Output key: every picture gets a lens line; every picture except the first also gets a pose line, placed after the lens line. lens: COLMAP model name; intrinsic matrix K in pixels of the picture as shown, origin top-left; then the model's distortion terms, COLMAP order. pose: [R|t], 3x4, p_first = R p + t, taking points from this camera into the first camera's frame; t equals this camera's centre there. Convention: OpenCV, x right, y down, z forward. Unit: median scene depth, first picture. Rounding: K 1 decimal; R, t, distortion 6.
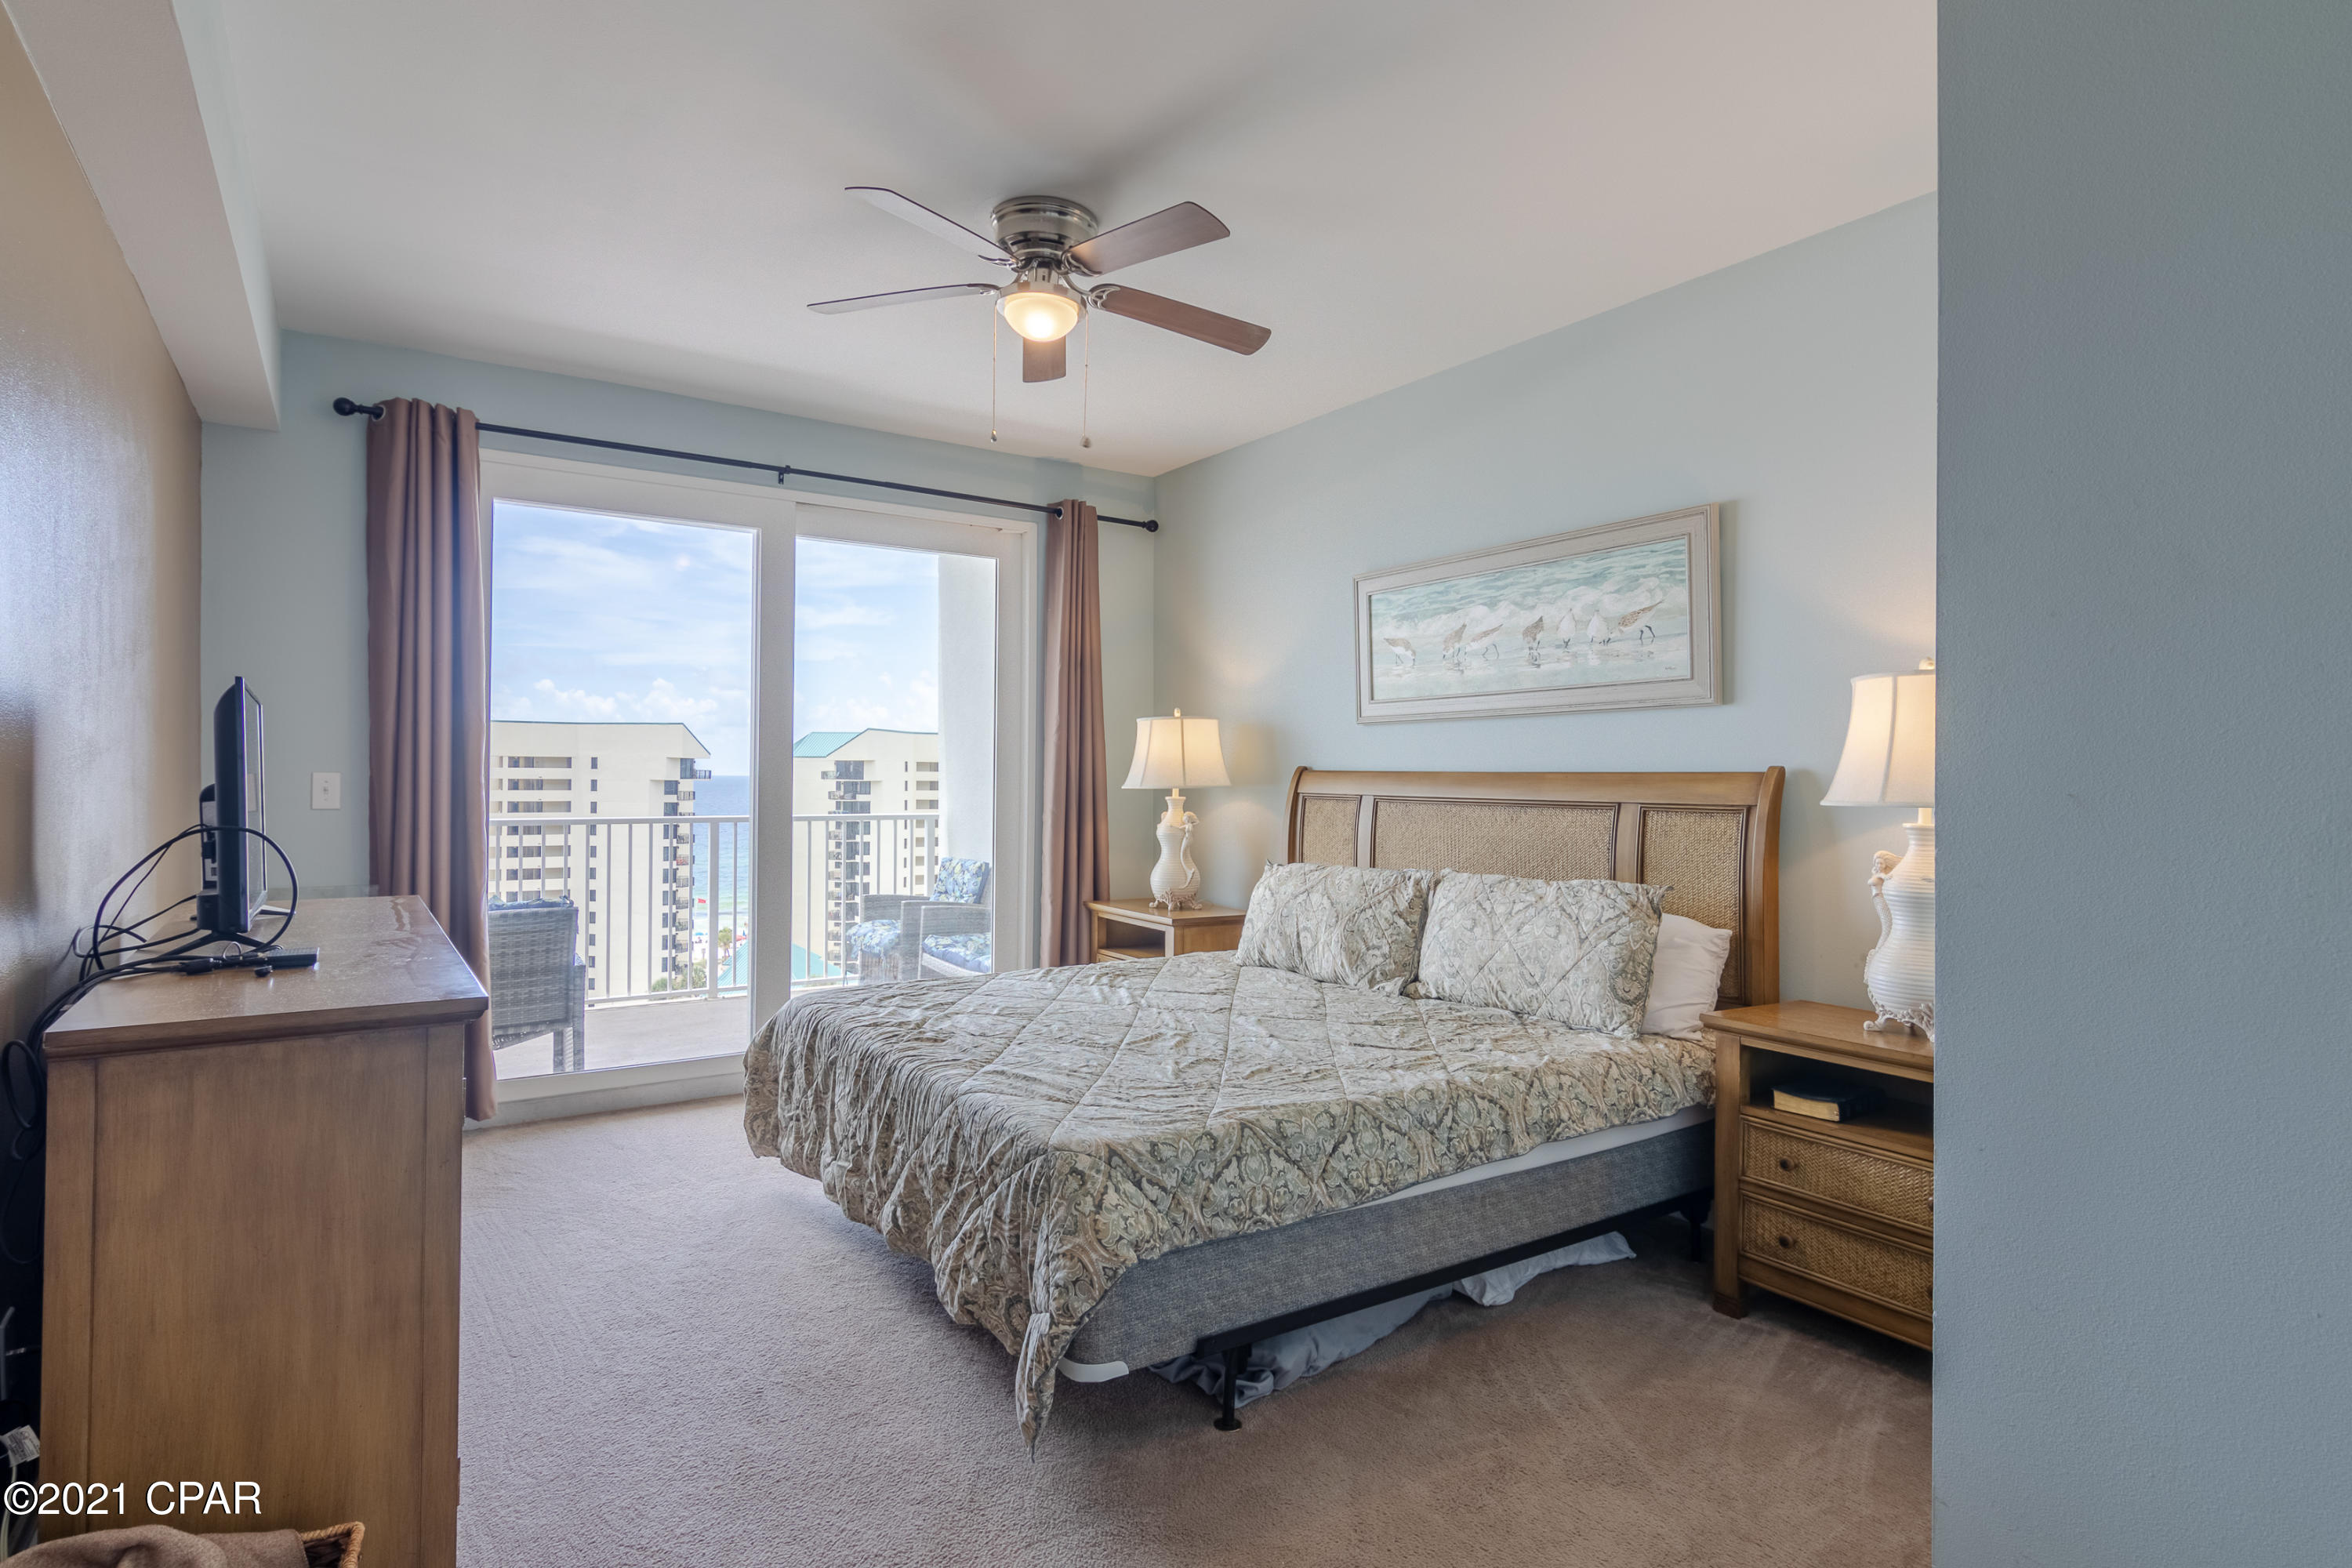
lens RADIAL K [[1203.9, 0, 1172.3], [0, 1203.9, 773.7], [0, 0, 1]] dist [-0.004878, 0.003580]
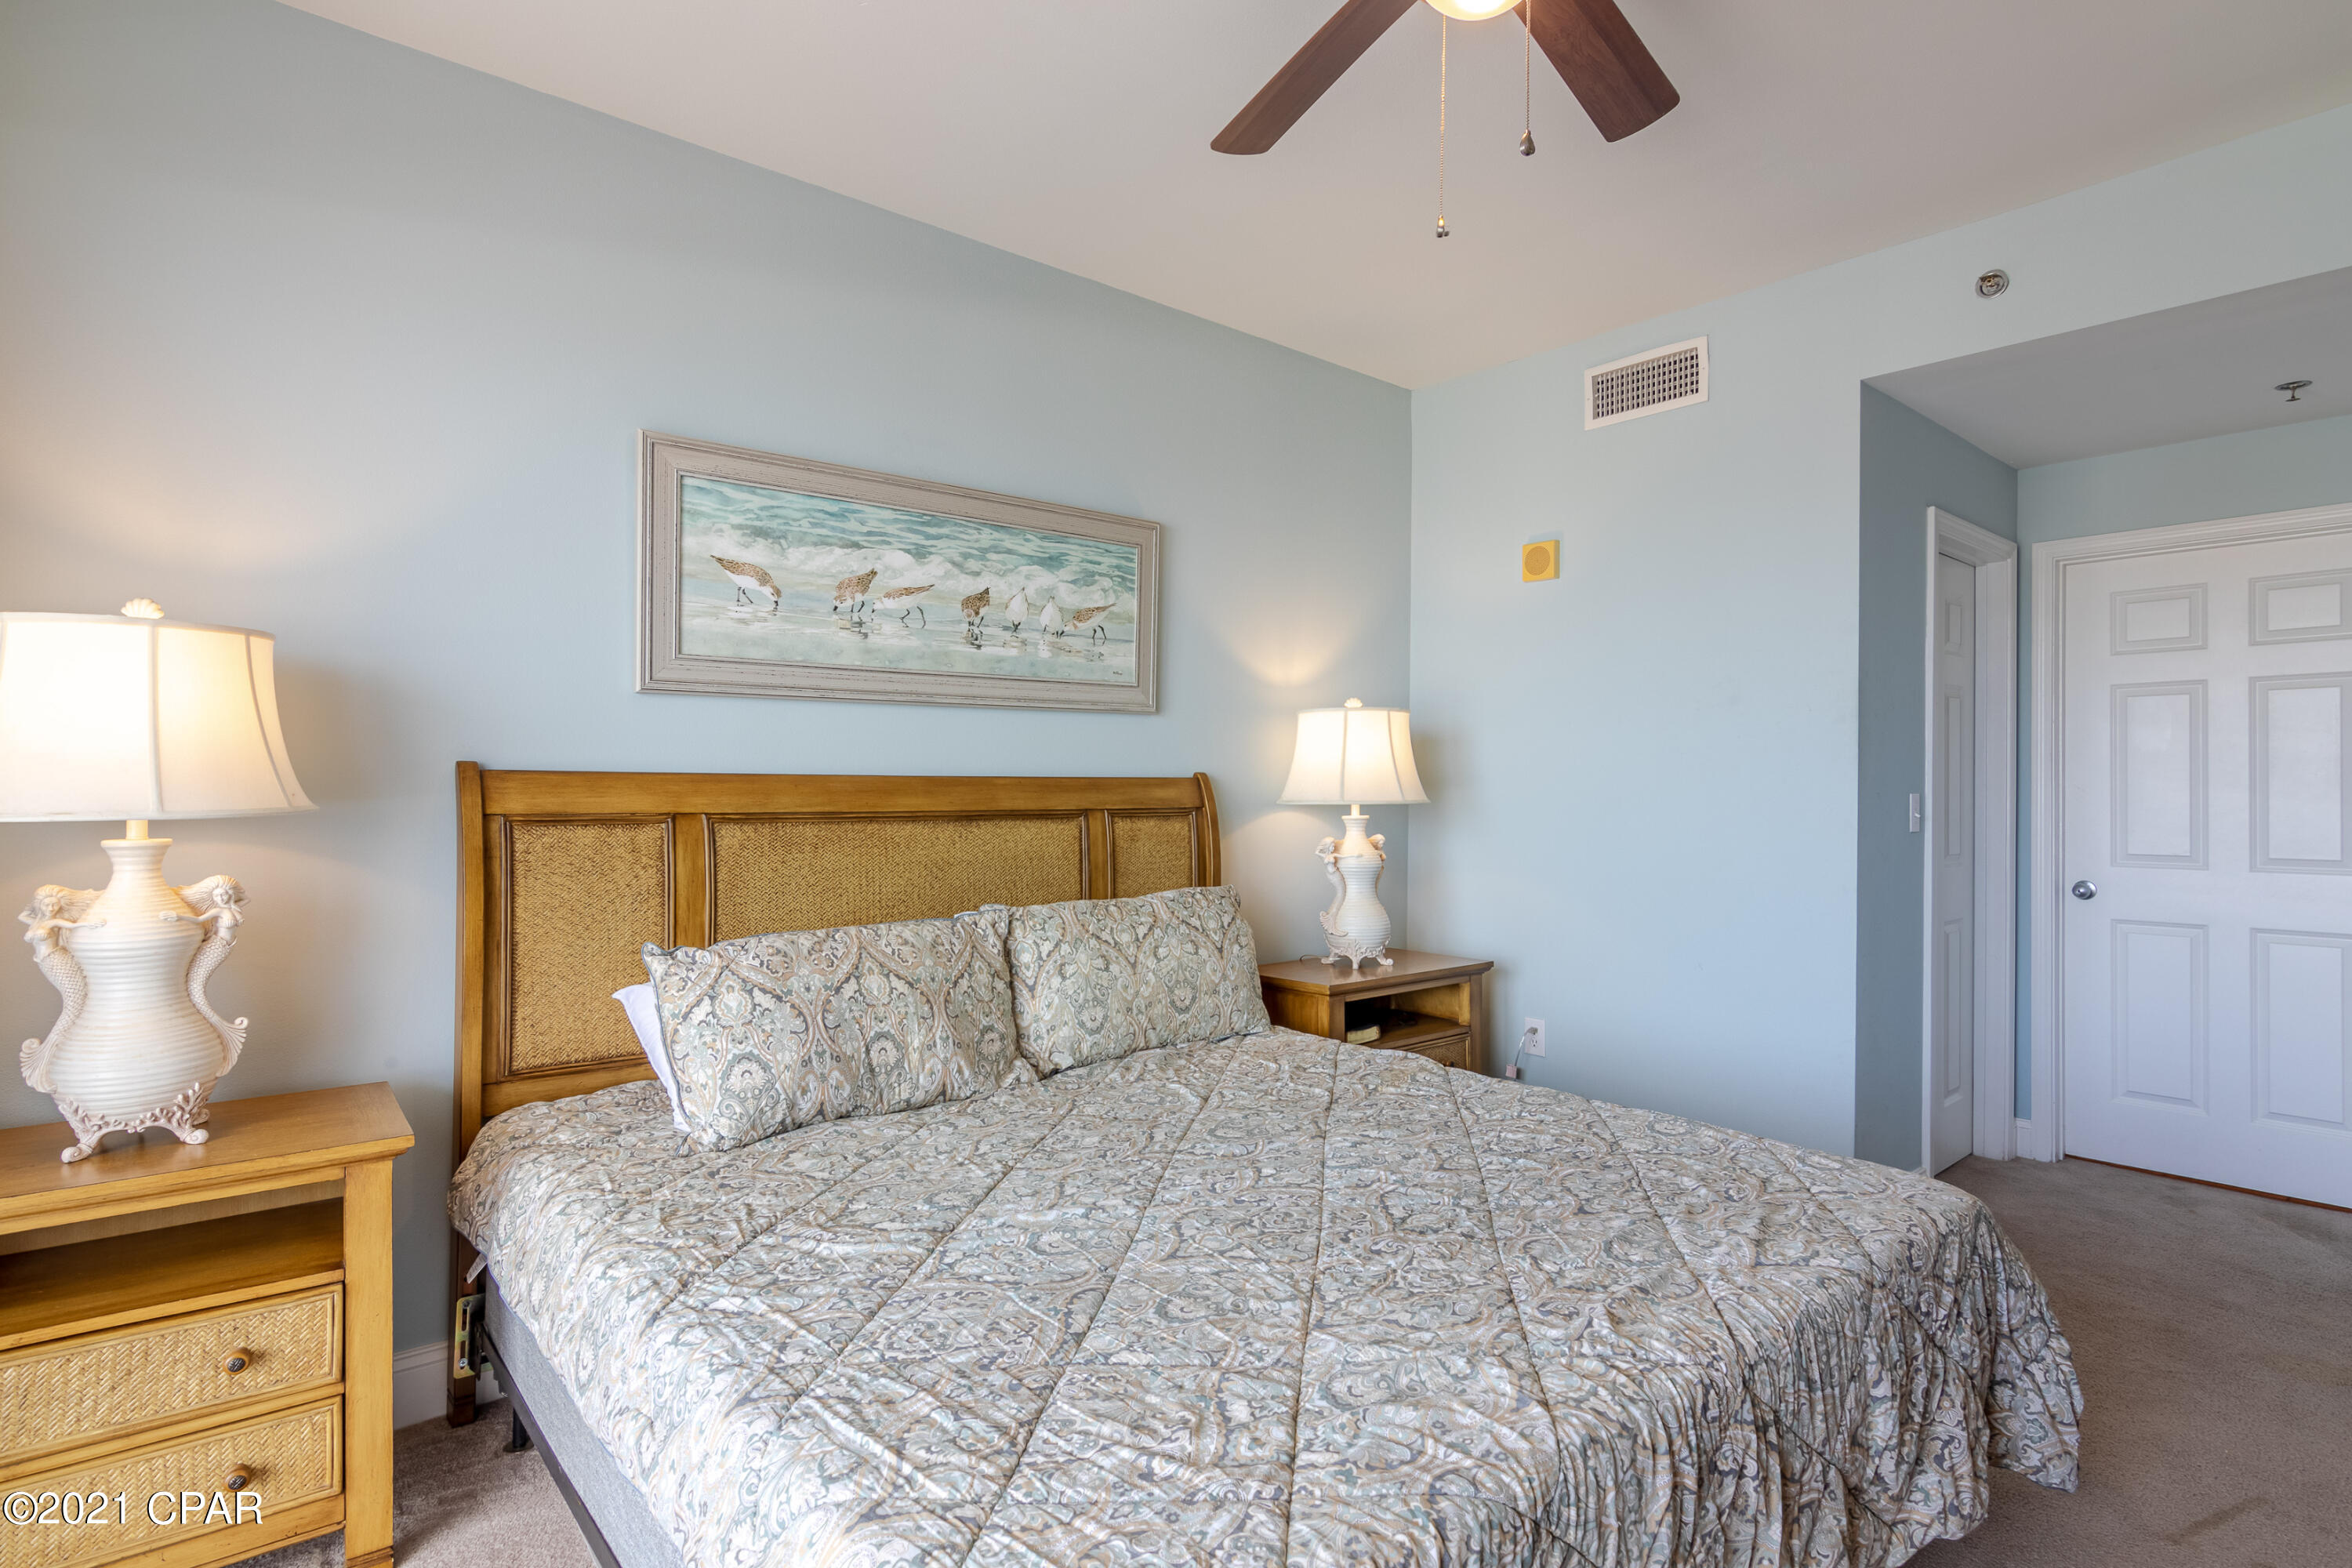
lens RADIAL K [[1203.9, 0, 1177.2], [0, 1203.9, 788.1], [0, 0, 1]] dist [-0.004878, 0.003580]
pose [[-0.116862, -0.009855, 0.993099, -0.533028], [-0.005049, 0.999944, 0.009329, -0.001892], [-0.993135, -0.003924, -0.116905, 0.974863]]
